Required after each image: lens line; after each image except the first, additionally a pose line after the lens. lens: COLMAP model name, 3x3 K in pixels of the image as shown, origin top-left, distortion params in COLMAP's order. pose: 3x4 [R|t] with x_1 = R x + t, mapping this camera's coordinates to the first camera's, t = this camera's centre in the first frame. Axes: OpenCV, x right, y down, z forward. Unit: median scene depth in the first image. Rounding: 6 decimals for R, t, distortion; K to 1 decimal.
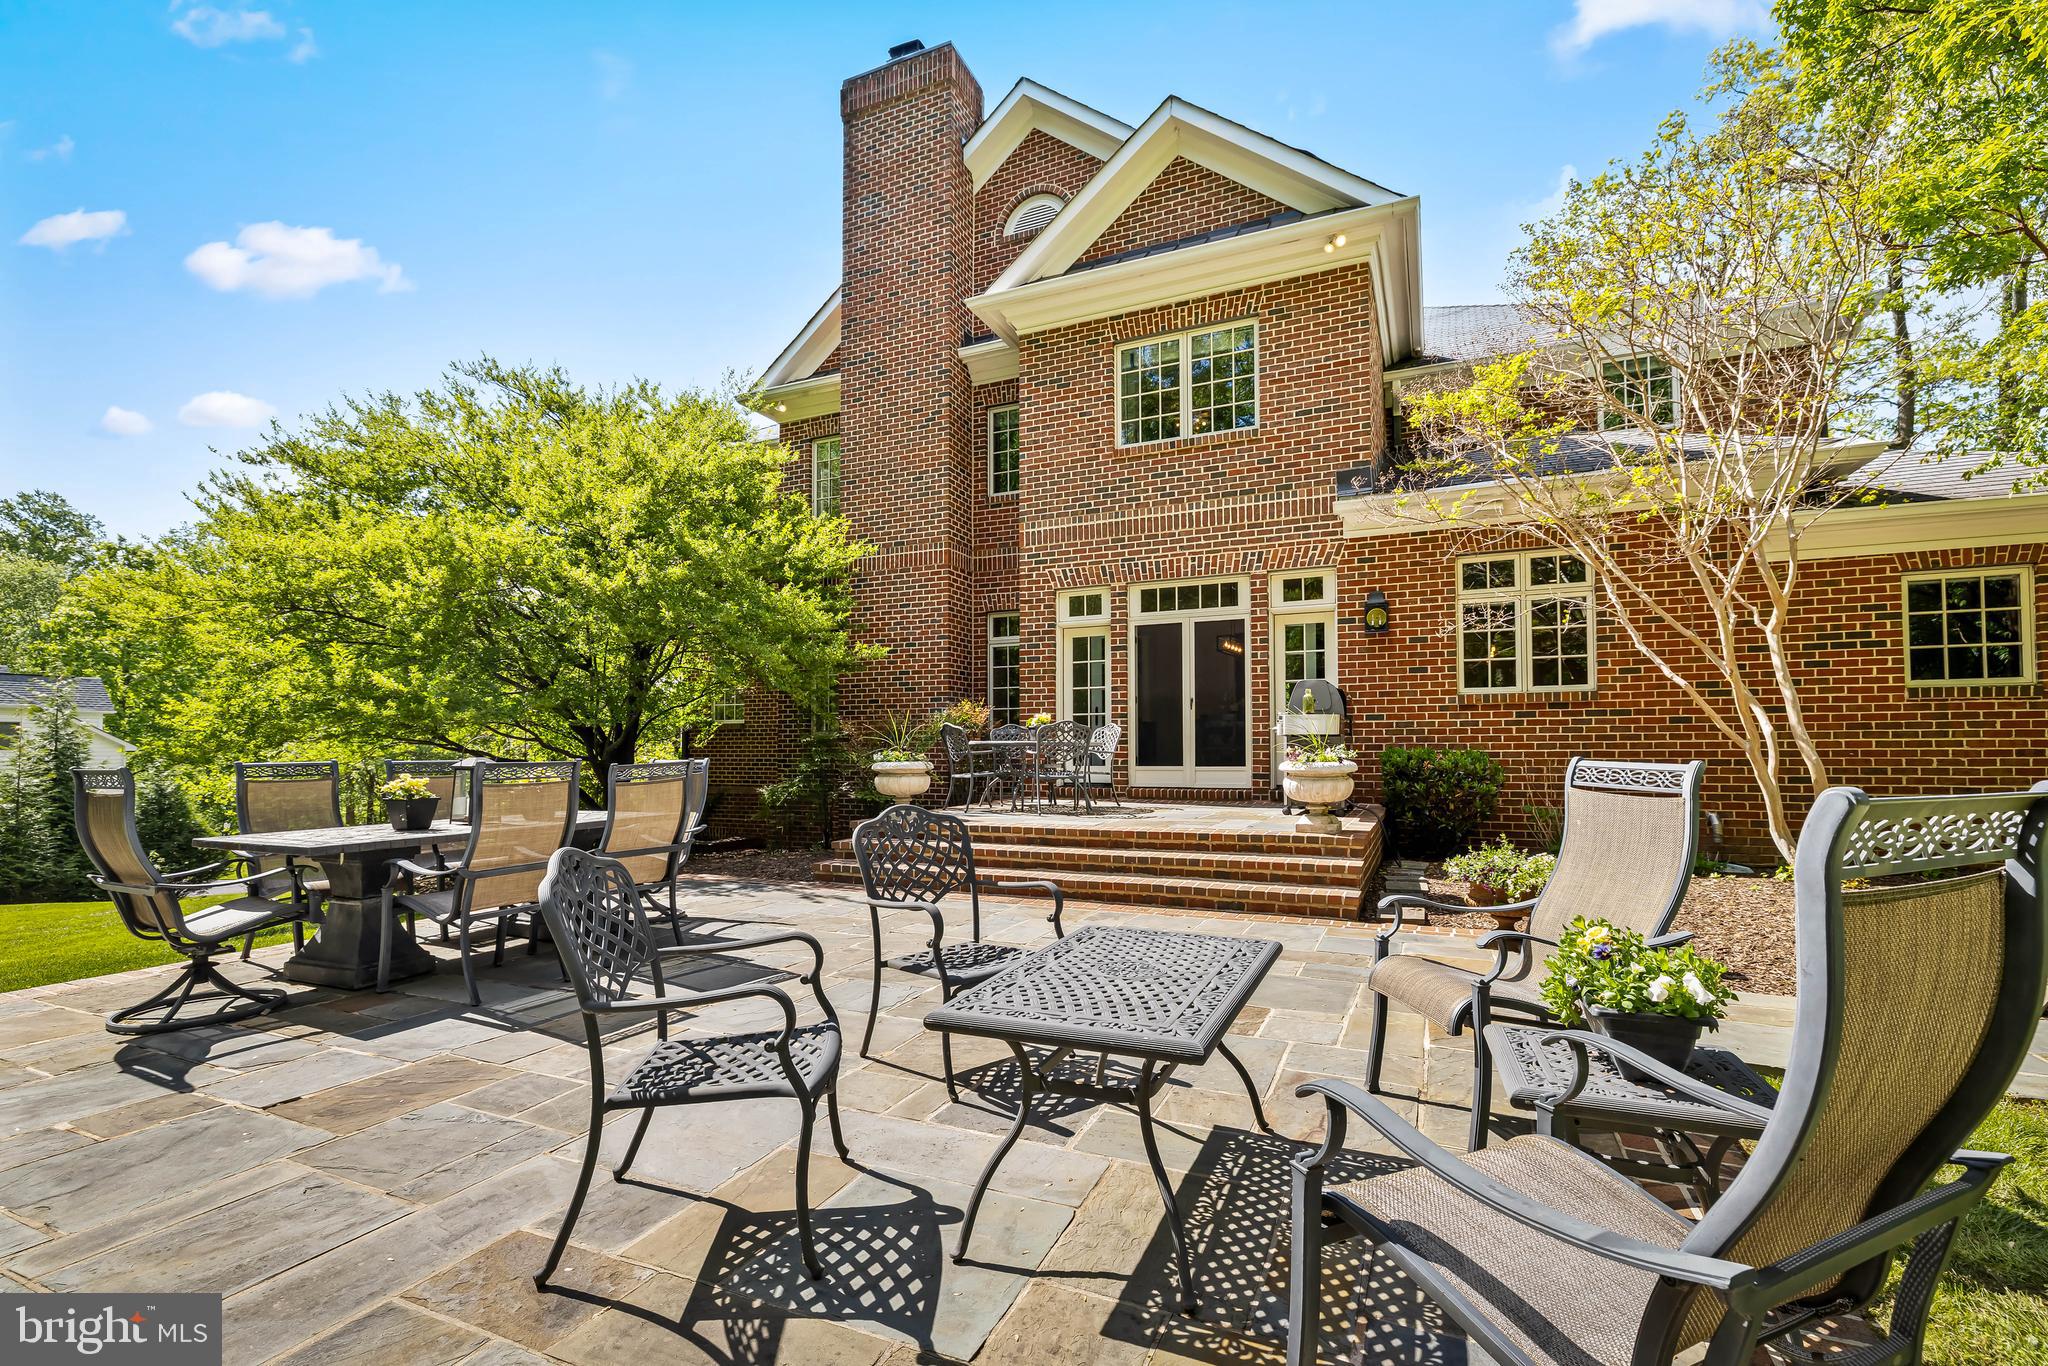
lens RADIAL K [[896.7, 0, 1021.5], [0, 896.7, 738.3], [0, 0, 1]] dist [-0.002419, -0.000014]
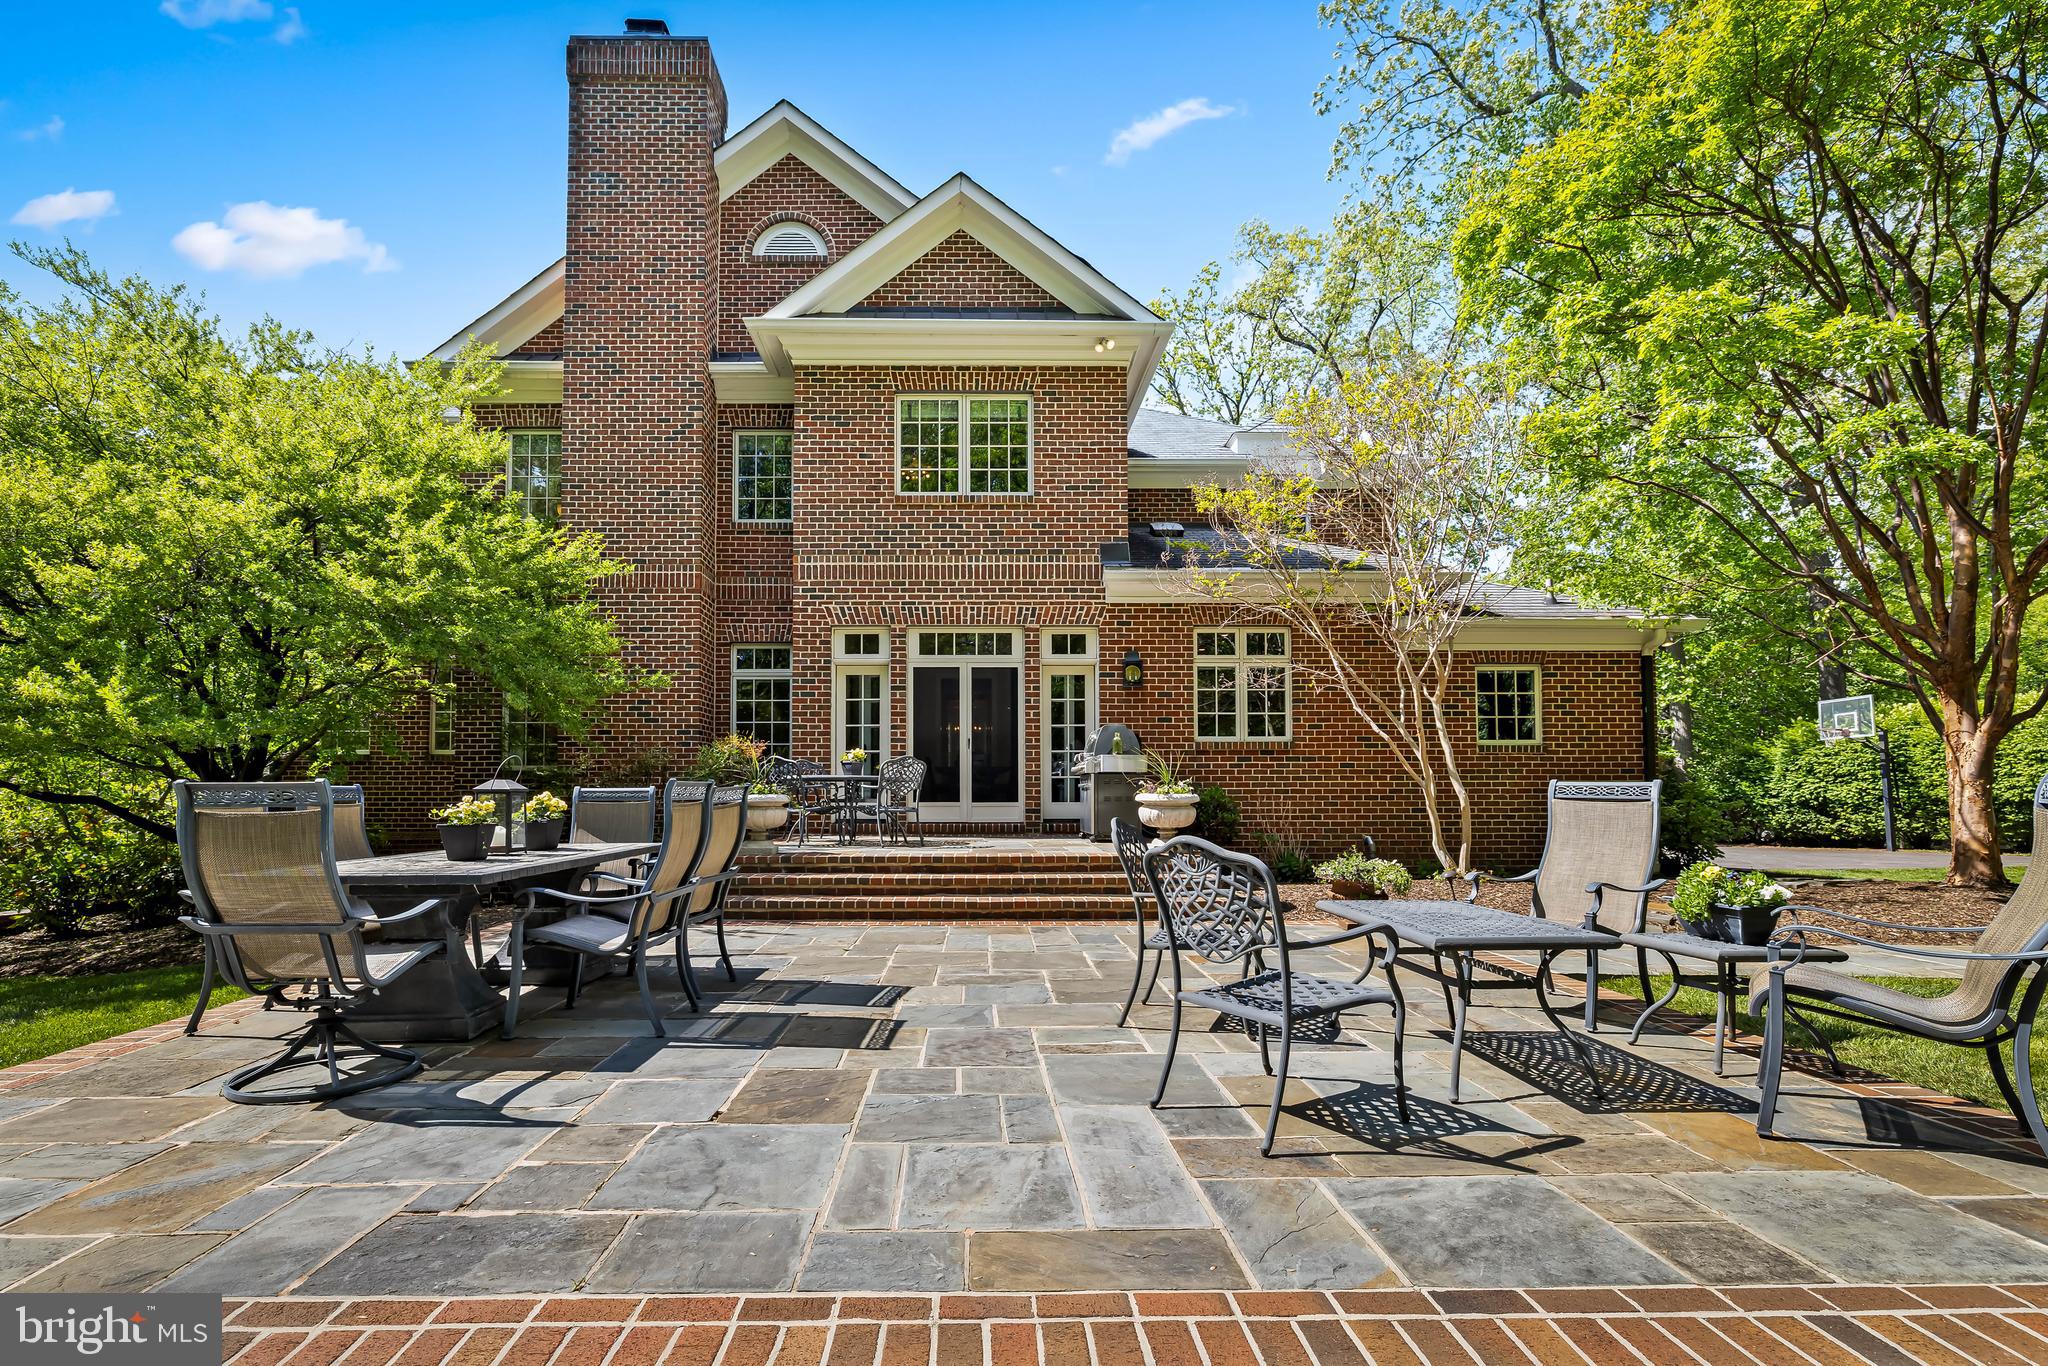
lens RADIAL K [[933.2, 0, 987.8], [0, 933.2, 775.5], [0, 0, 1]] dist [-0.002292, -0.000275]
pose [[0.907868, 0.011831, 0.419089, -0.259210], [-0.008399, 0.999914, -0.010032, 0.010391], [-0.419172, 0.005588, 0.907890, -0.016812]]
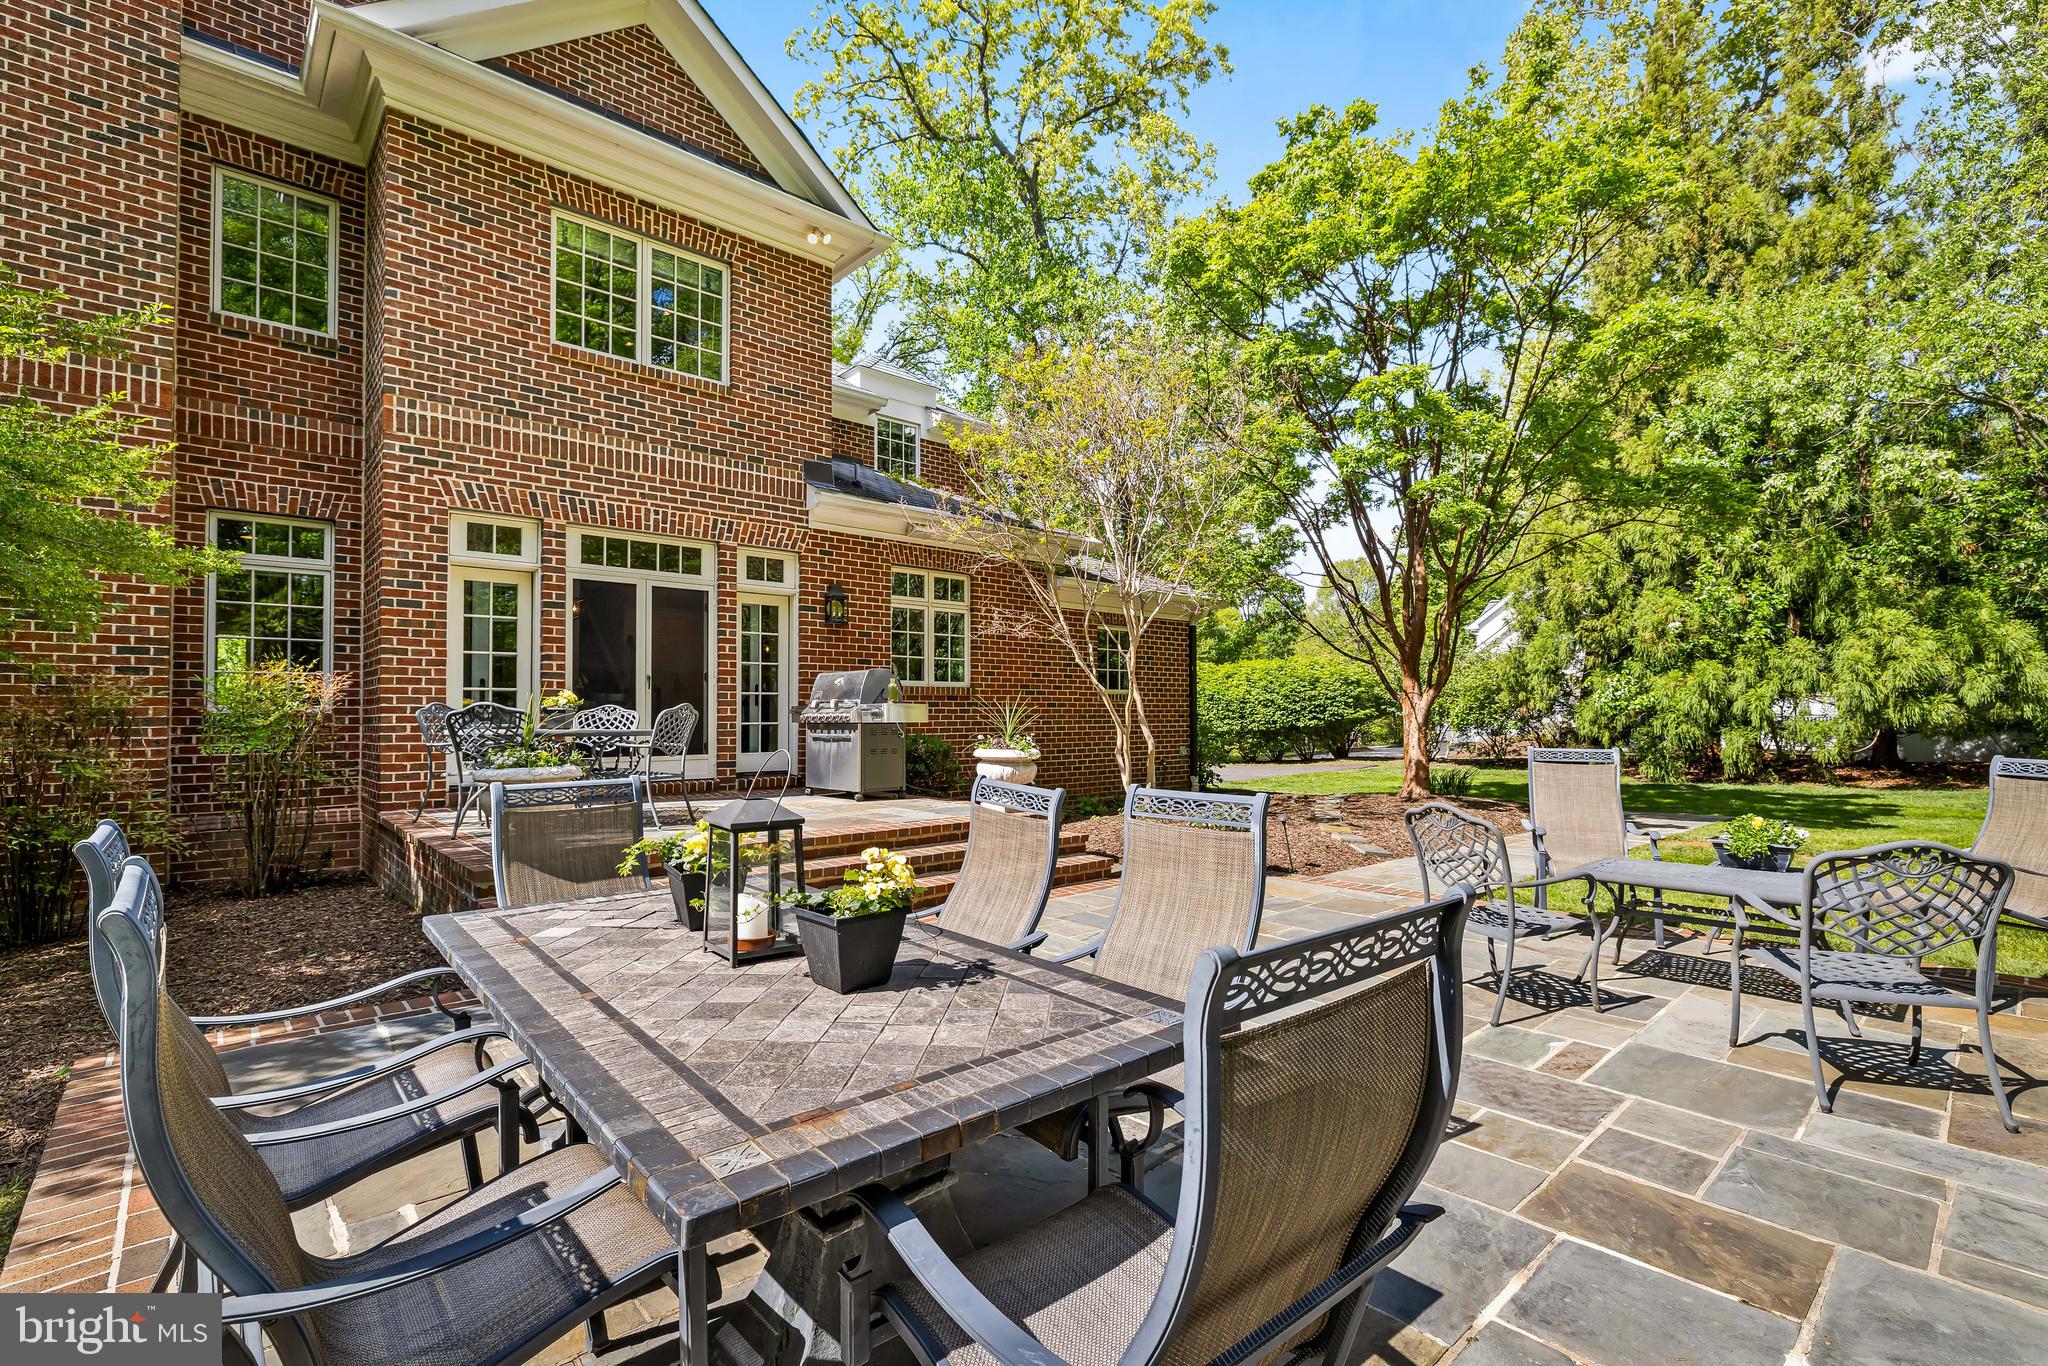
lens RADIAL K [[917.7, 0, 1015.3], [0, 917.7, 710.7], [0, 0, 1]] dist [-0.000831, -0.000214]
pose [[0.409452, 0.008936, 0.912288, -0.466278], [-0.009922, 0.999937, -0.005341, -0.010712], [-0.912278, -0.006865, 0.409515, 0.338018]]
